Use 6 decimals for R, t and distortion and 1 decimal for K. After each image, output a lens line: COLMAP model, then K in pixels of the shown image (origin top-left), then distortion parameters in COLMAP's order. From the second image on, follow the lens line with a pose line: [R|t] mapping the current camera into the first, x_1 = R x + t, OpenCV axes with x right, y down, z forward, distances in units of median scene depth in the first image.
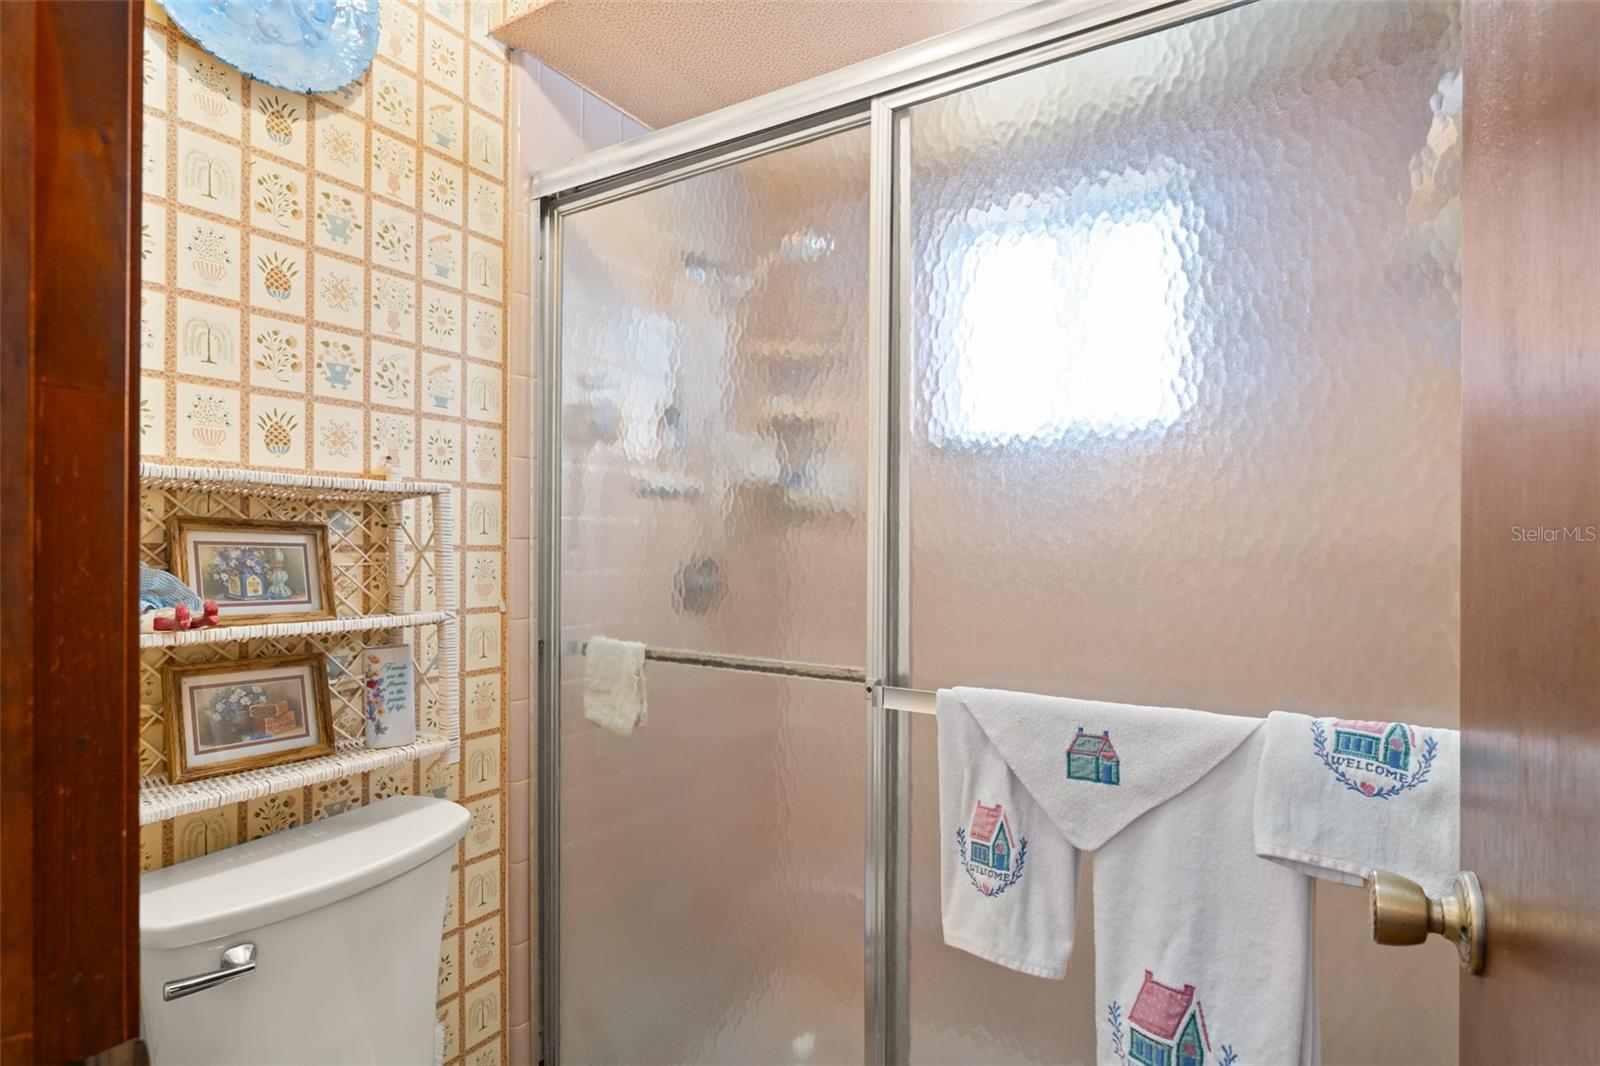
lens RADIAL K [[826.1, 0, 800.0], [0, 826.1, 533.0], [0, 0, 1]] dist [-0.001481, -0.000006]
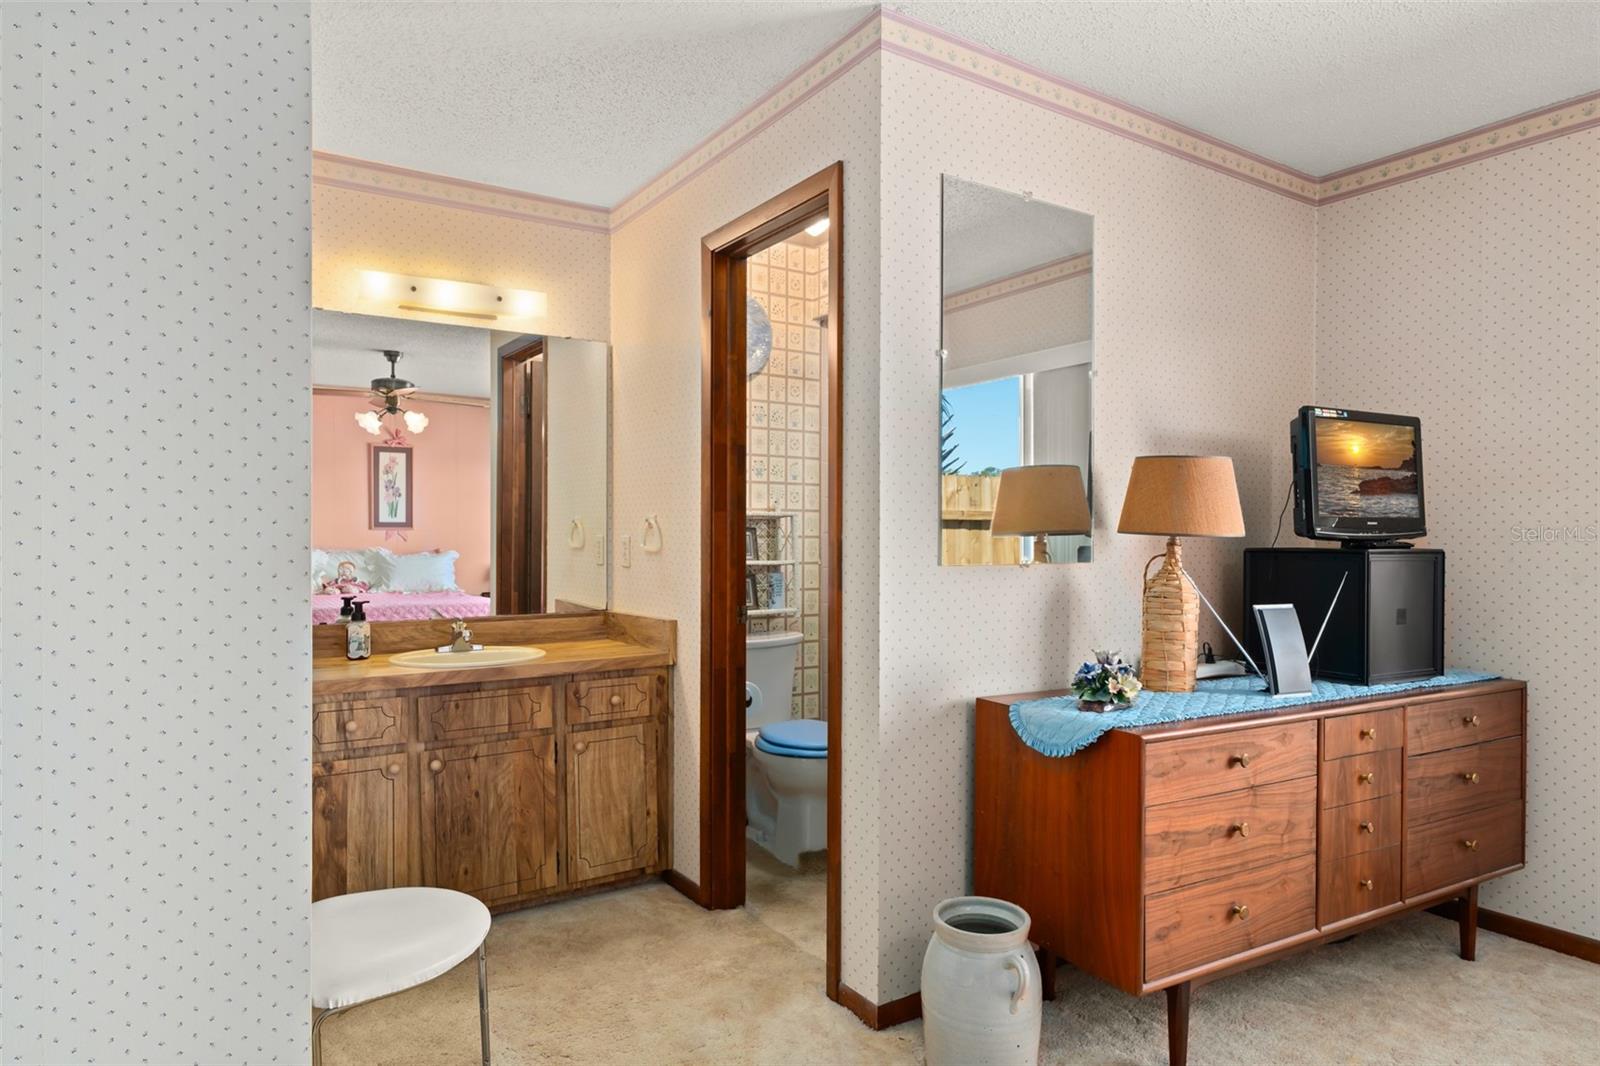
lens RADIAL K [[931.5, 0, 800.0], [0, 931.5, 533.0], [0, 0, 1]] dist [-0.002867, -0.000316]
pose [[0.910070, 0.001544, -0.414452, 0.796030], [0.001373, 0.999976, 0.006741, -0.012931], [0.414453, -0.006704, 0.910046, -1.657151]]
